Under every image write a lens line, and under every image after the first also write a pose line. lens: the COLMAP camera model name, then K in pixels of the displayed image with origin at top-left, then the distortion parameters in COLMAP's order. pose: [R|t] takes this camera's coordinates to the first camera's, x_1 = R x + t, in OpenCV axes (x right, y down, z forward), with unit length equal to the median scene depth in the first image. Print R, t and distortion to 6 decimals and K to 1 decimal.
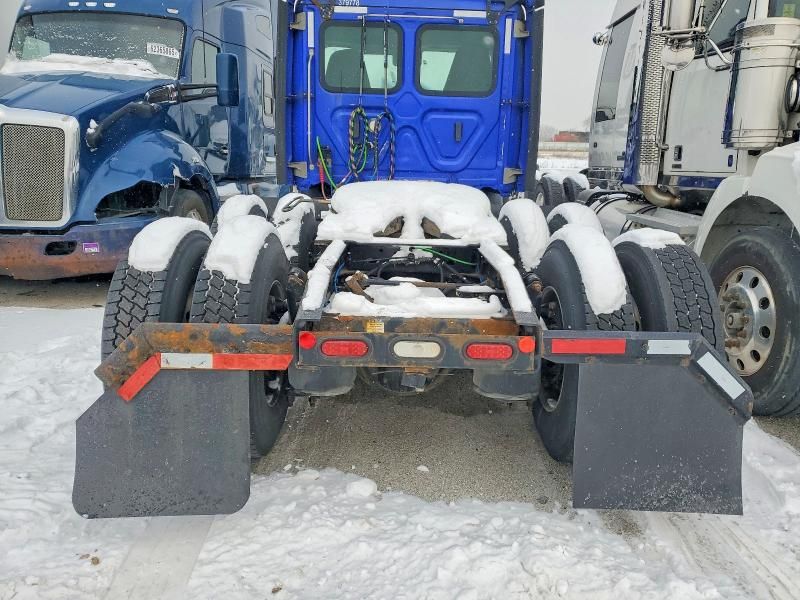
lens RADIAL K [[639.2, 0, 400.0], [0, 639.2, 300.0], [0, 0, 1]] dist [0.036291, -0.010282]
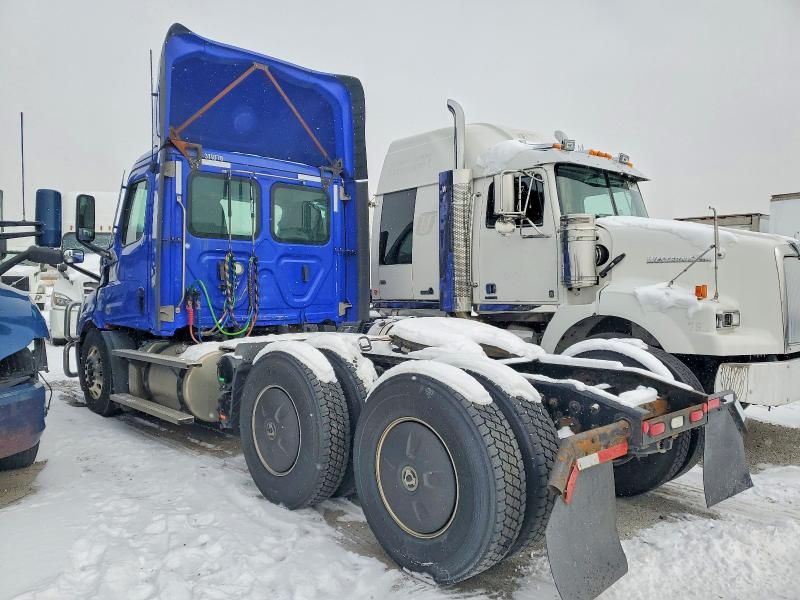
lens RADIAL K [[621.7, 0, 408.8], [0, 621.7, 299.9], [0, 0, 1]] dist [0.052181, -0.002562]
pose [[0.735779, -0.038638, 0.676118, -0.545485], [0.167968, 0.977588, -0.126923, -0.047204], [-0.656061, 0.206954, 0.725779, 0.089092]]
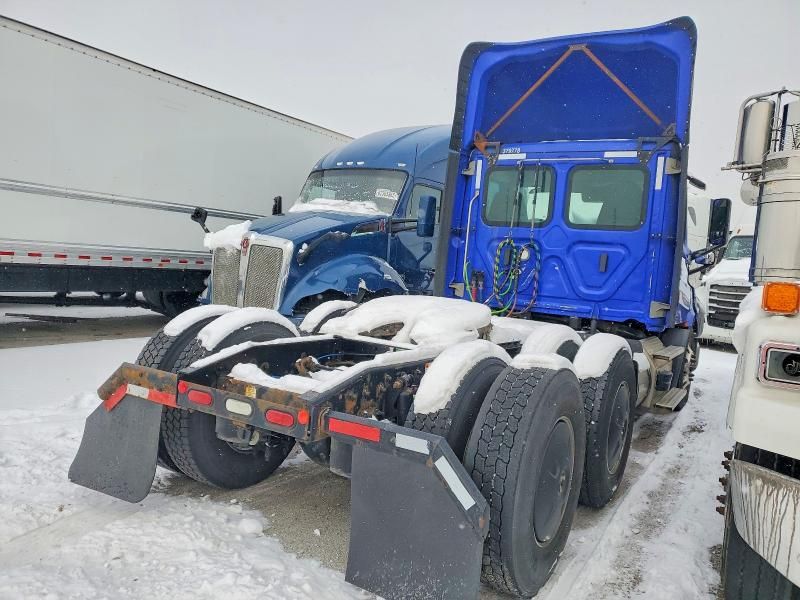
lens RADIAL K [[639.2, 0, 400.0], [0, 639.2, 300.0], [0, 0, 1]] dist [0.036291, -0.010282]
pose [[0.836362, 0.071731, -0.543464, 0.392161], [-0.178794, 0.972882, -0.146745, -0.000630], [0.518200, 0.219900, 0.826506, 0.011556]]
